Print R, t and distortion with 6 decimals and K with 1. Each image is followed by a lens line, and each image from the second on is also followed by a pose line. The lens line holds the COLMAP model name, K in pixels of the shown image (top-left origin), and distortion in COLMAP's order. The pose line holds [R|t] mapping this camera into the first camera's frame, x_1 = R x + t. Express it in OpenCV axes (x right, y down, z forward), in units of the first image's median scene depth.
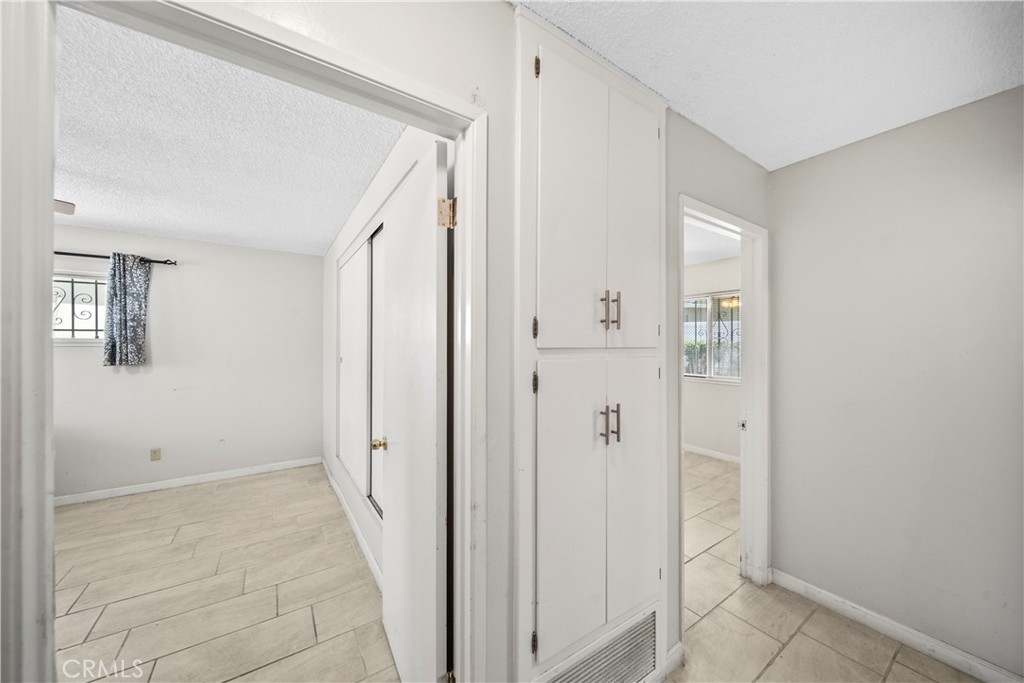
lens RADIAL K [[359.6, 0, 510.7], [0, 359.6, 342.9], [0, 0, 1]] dist [-0.000821, -0.000469]
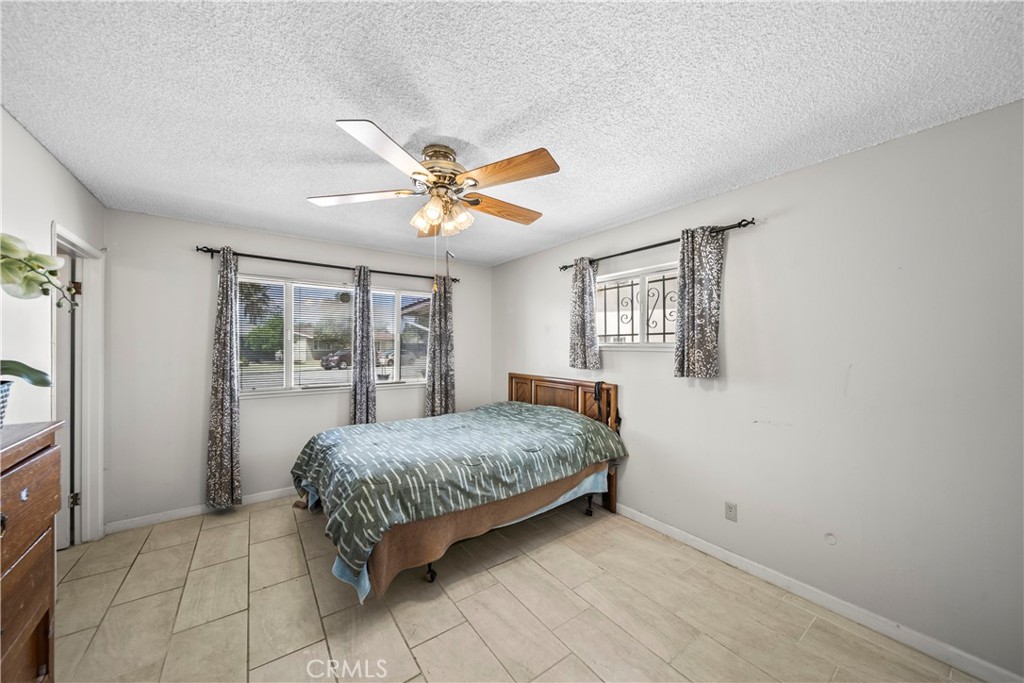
lens RADIAL K [[359.6, 0, 510.7], [0, 359.6, 342.9], [0, 0, 1]] dist [-0.000821, -0.000469]
pose [[0.031250, -0.007848, -0.999481, -0.339013], [-0.005634, 0.999952, -0.008028, -0.001896], [0.999496, 0.005882, 0.031204, 0.593735]]
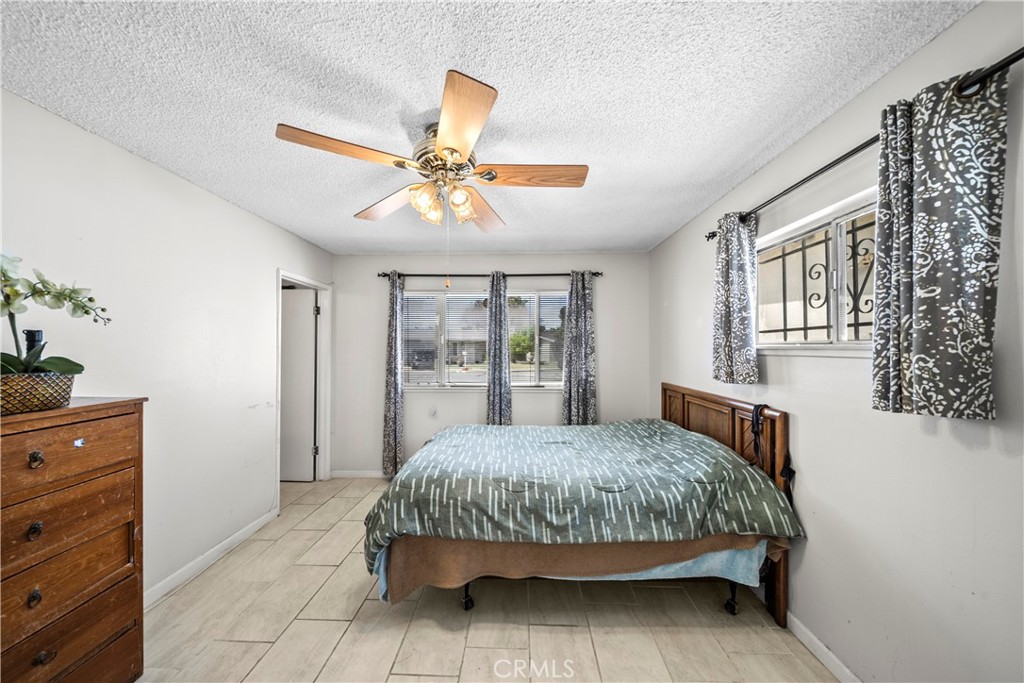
lens RADIAL K [[359.6, 0, 510.7], [0, 359.6, 342.9], [0, 0, 1]] dist [-0.000821, -0.000469]
pose [[-0.585040, -0.013537, -0.810892, -0.560798], [-0.003248, 0.999892, -0.014349, -0.000998], [0.810998, -0.005761, -0.585020, 0.880356]]
